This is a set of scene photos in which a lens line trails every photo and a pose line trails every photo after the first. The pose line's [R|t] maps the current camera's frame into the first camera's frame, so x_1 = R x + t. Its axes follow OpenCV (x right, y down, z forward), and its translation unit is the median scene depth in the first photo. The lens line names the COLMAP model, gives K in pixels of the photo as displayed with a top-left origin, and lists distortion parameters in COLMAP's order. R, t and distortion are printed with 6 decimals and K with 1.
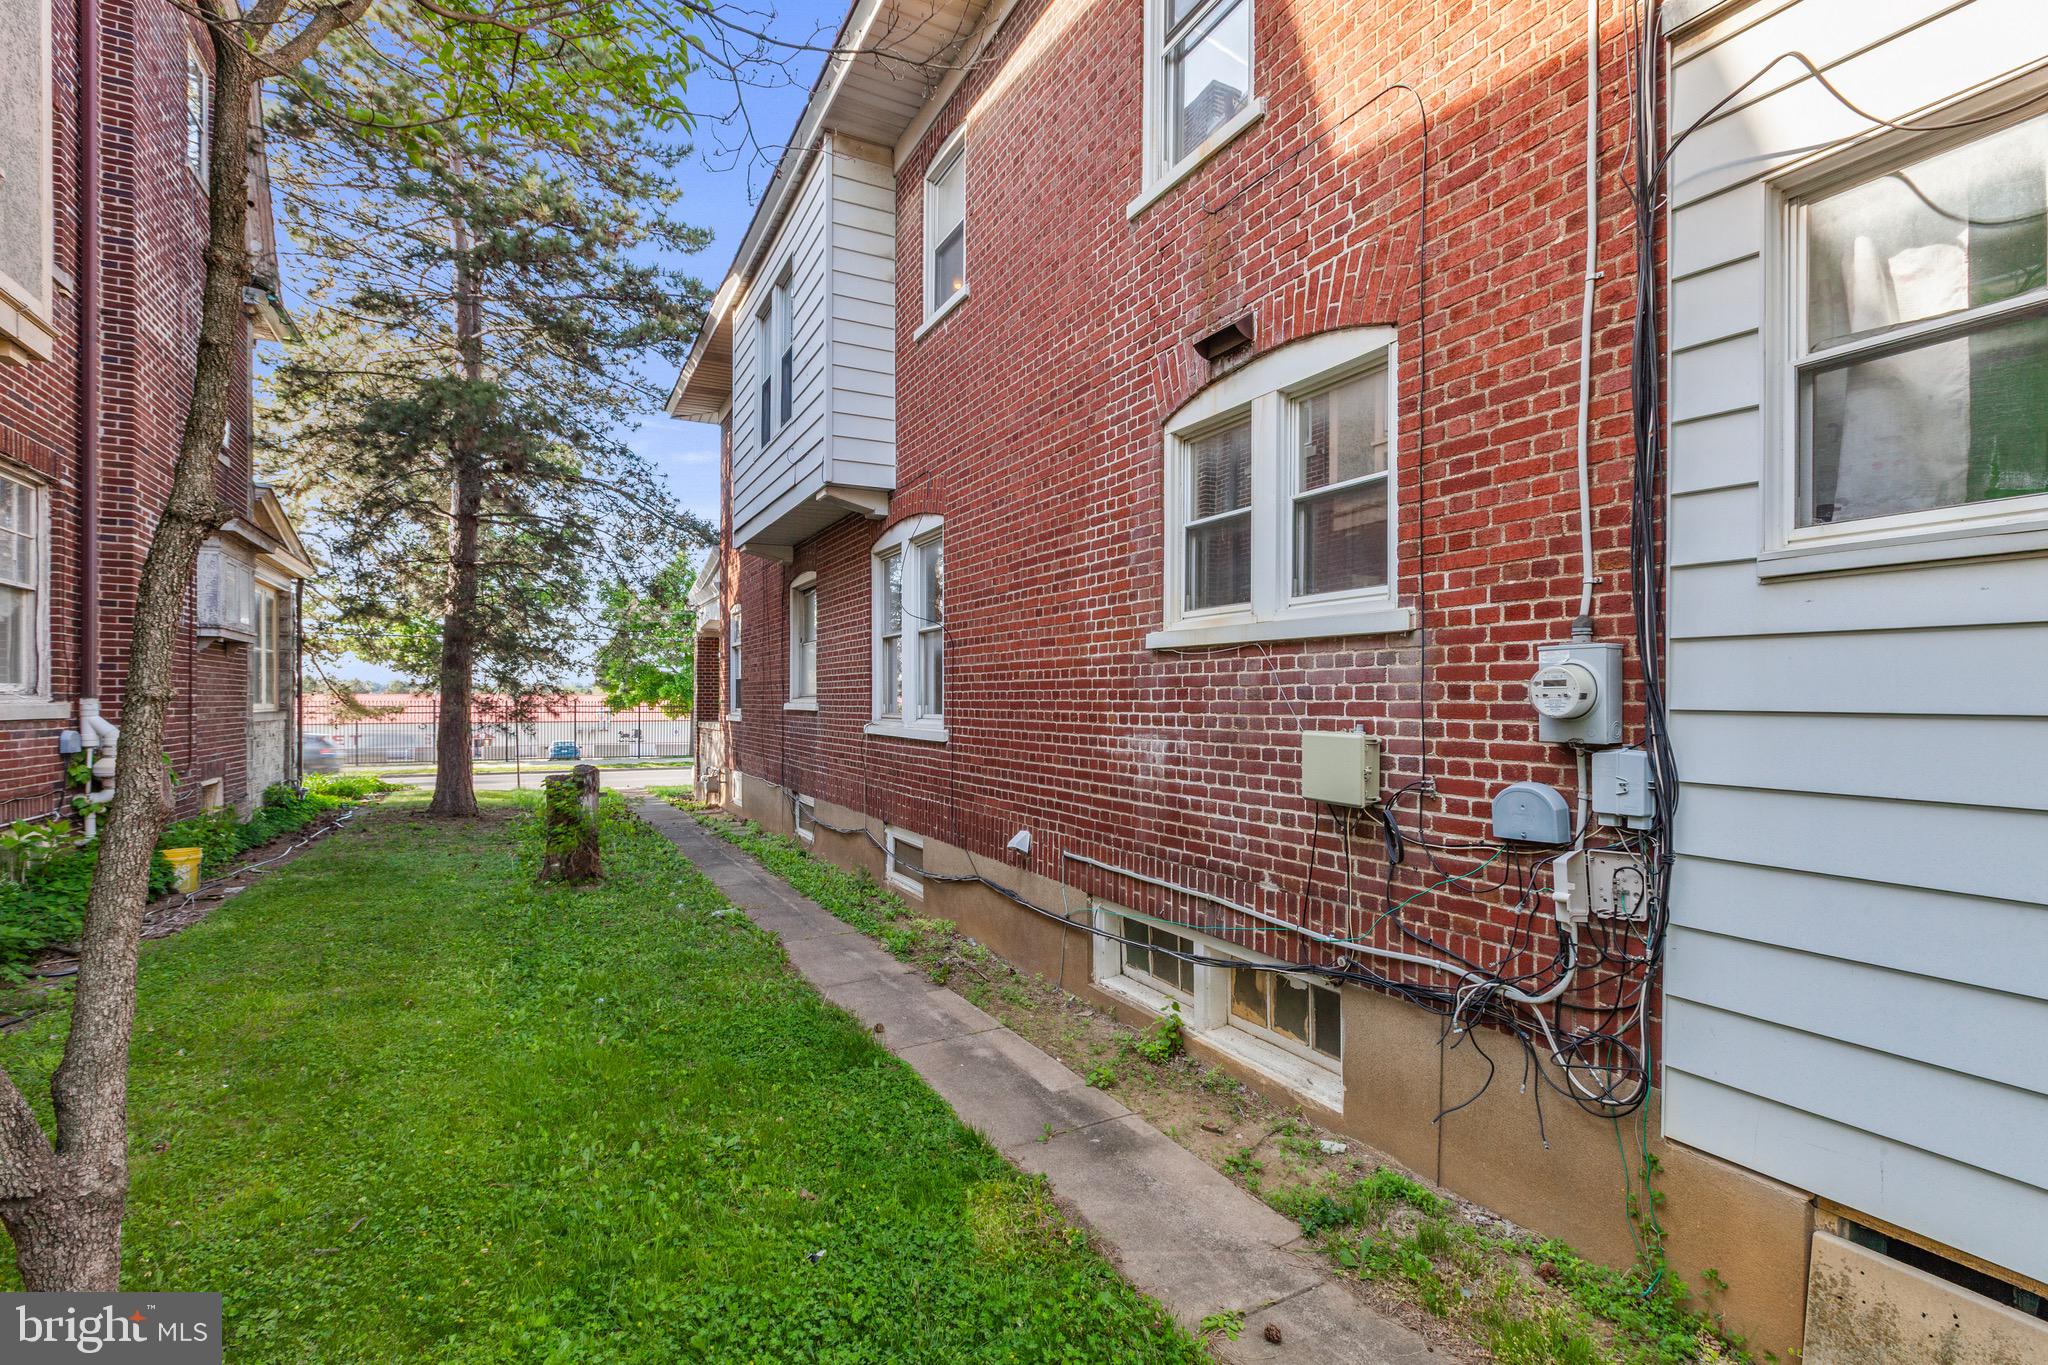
lens RADIAL K [[939.4, 0, 1040.9], [0, 939.4, 697.5], [0, 0, 1]] dist [-0.001162, 0.000573]
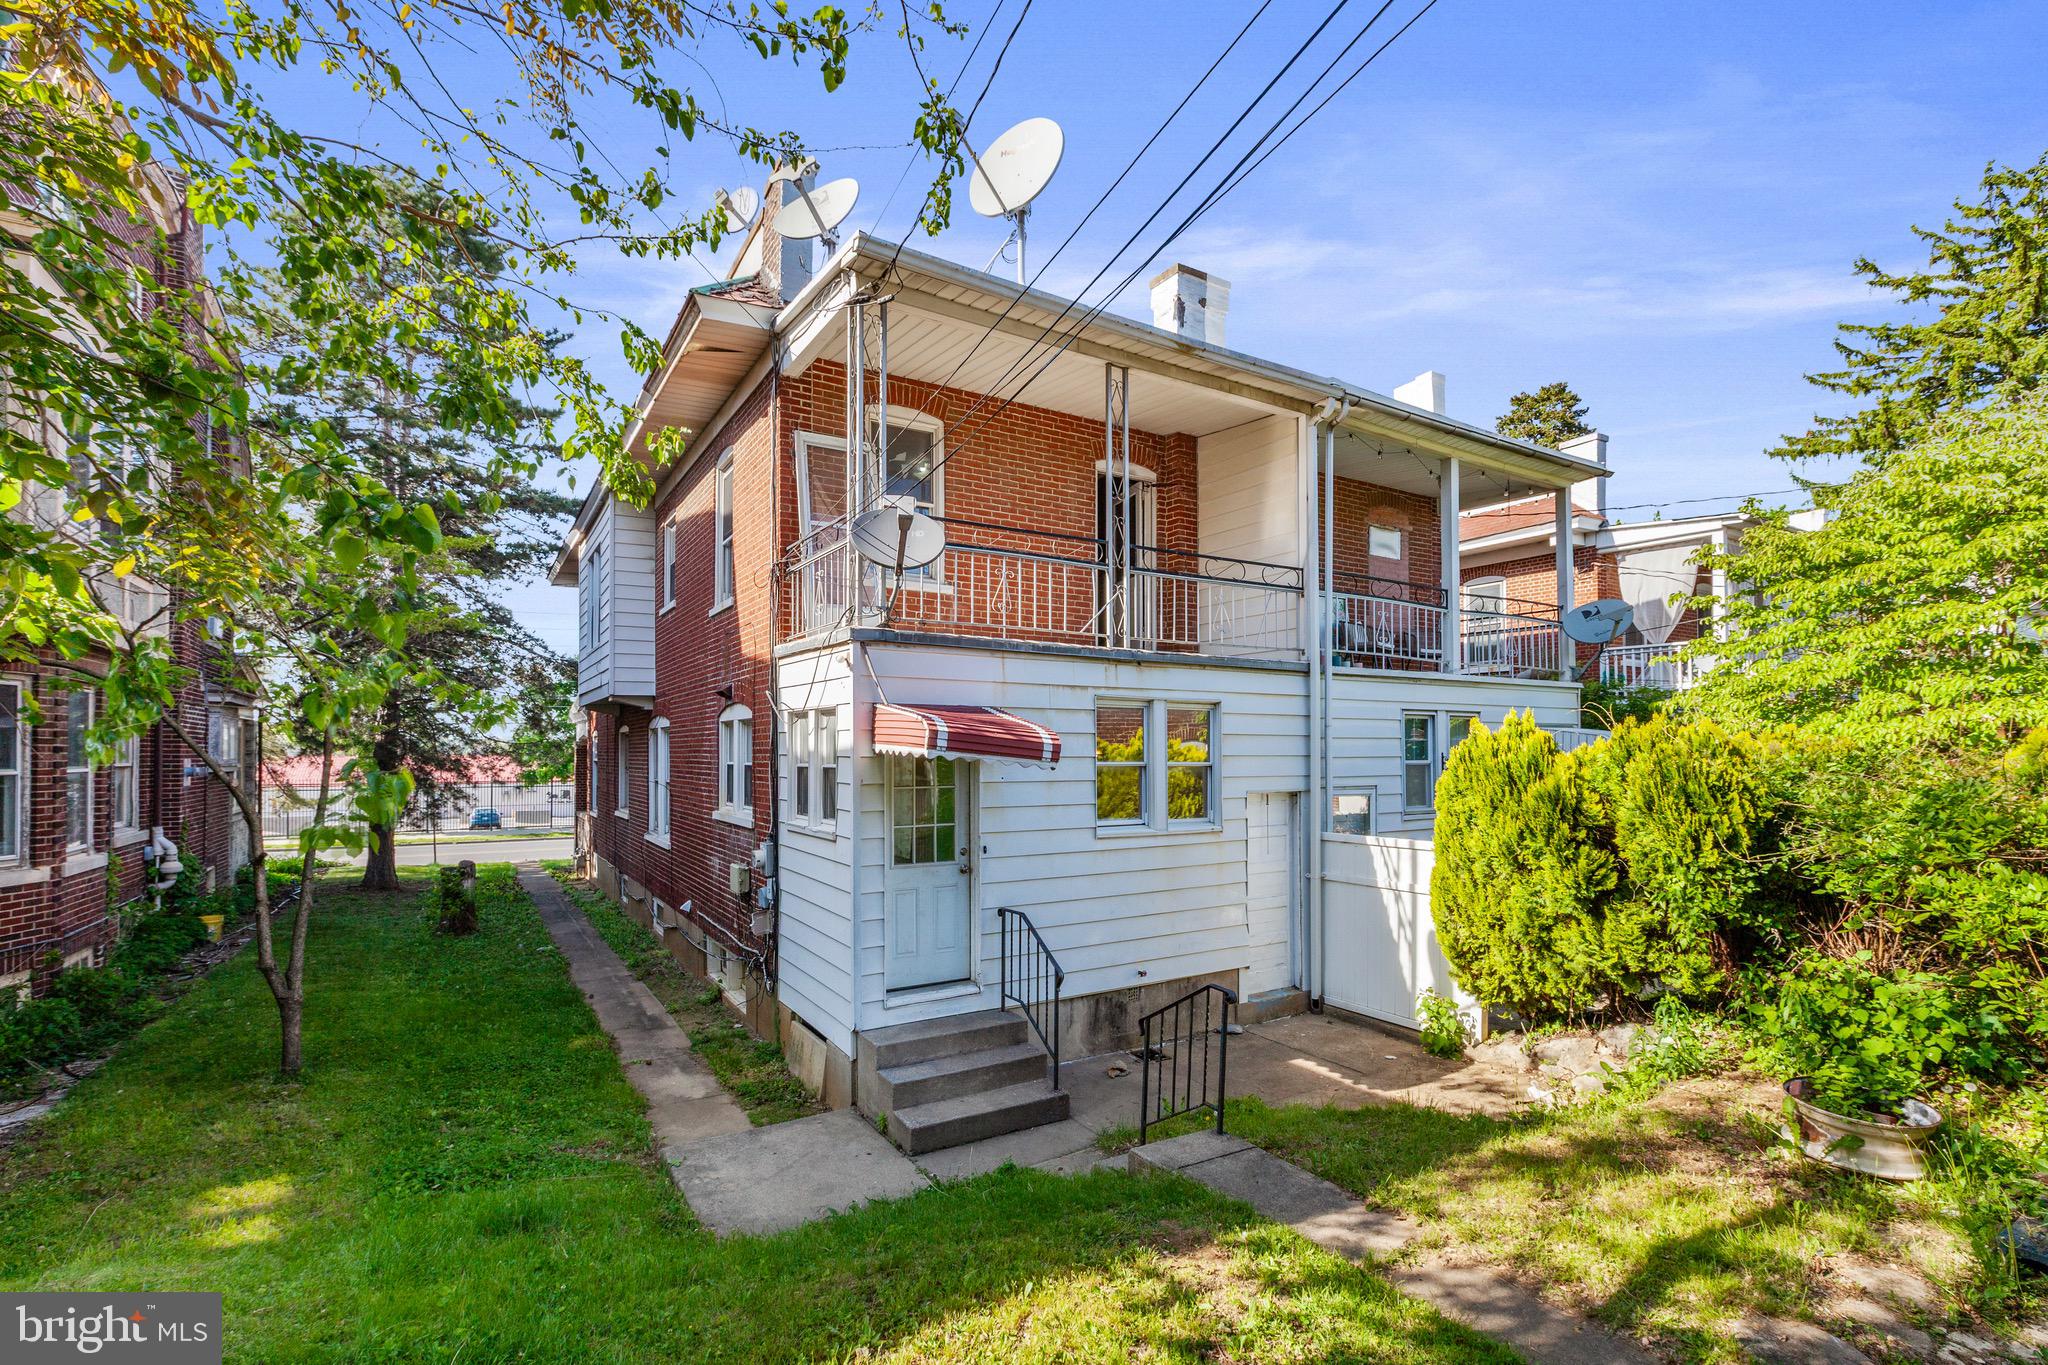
lens RADIAL K [[939.4, 0, 1037.4], [0, 939.4, 742.7], [0, 0, 1]] dist [-0.001162, 0.000573]
pose [[0.998471, -0.001422, 0.055267, 0.404790], [0.001999, 0.999944, -0.010377, -0.111513], [-0.055250, 0.010472, 0.998418, -0.666571]]
